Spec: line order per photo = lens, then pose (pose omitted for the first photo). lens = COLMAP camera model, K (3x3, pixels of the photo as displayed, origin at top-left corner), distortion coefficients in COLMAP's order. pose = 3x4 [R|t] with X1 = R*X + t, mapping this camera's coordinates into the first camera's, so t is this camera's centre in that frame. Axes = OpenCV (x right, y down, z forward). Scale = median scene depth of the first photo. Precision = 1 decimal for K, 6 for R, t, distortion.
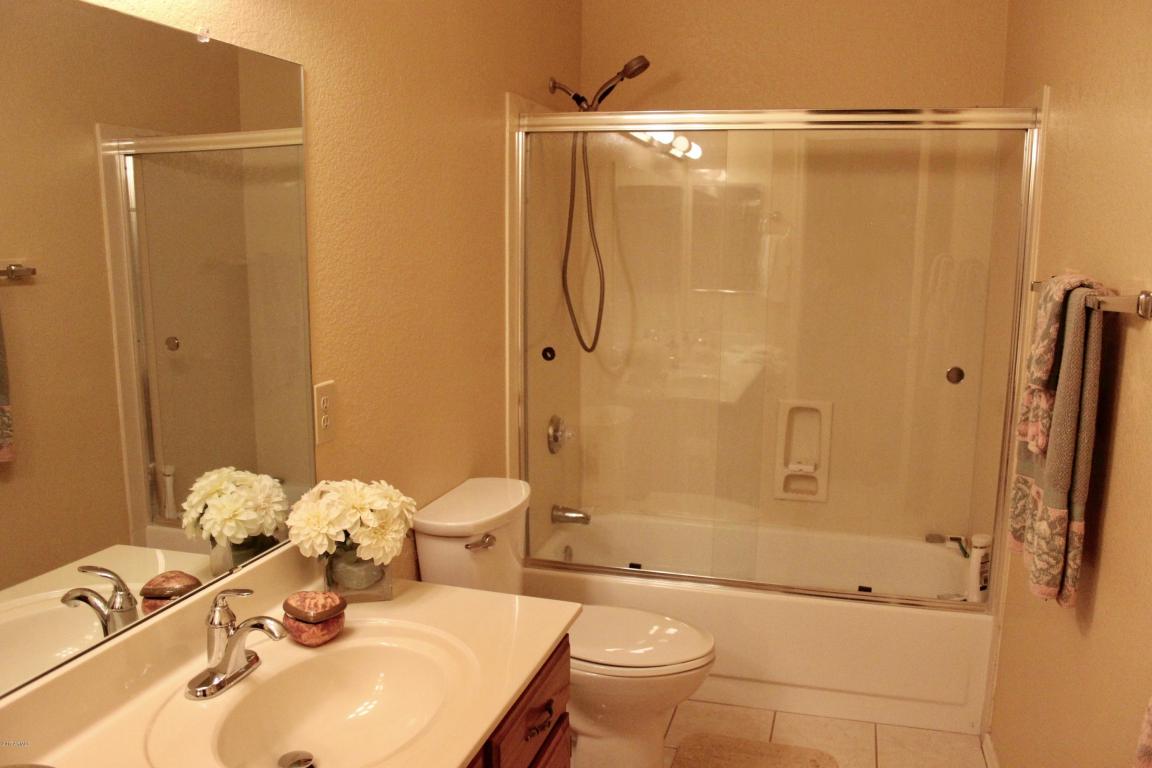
lens RADIAL K [[960.7, 0, 576.0], [0, 960.7, 384.0], [0, 0, 1]] dist [-0.167853, 0.134732]
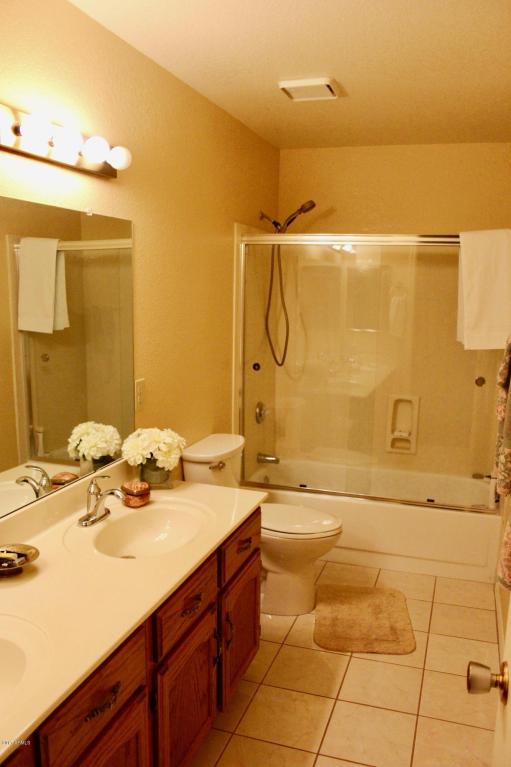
lens RADIAL K [[639.6, 0, 255.5], [0, 639.6, 383.5], [0, 0, 1]] dist [-0.167853, 0.134732]
pose [[0.999067, 0.015018, -0.040496, 0.028726], [-0.015232, 0.999872, -0.004970, 0.009262], [0.040416, 0.005582, 0.999167, -0.309771]]
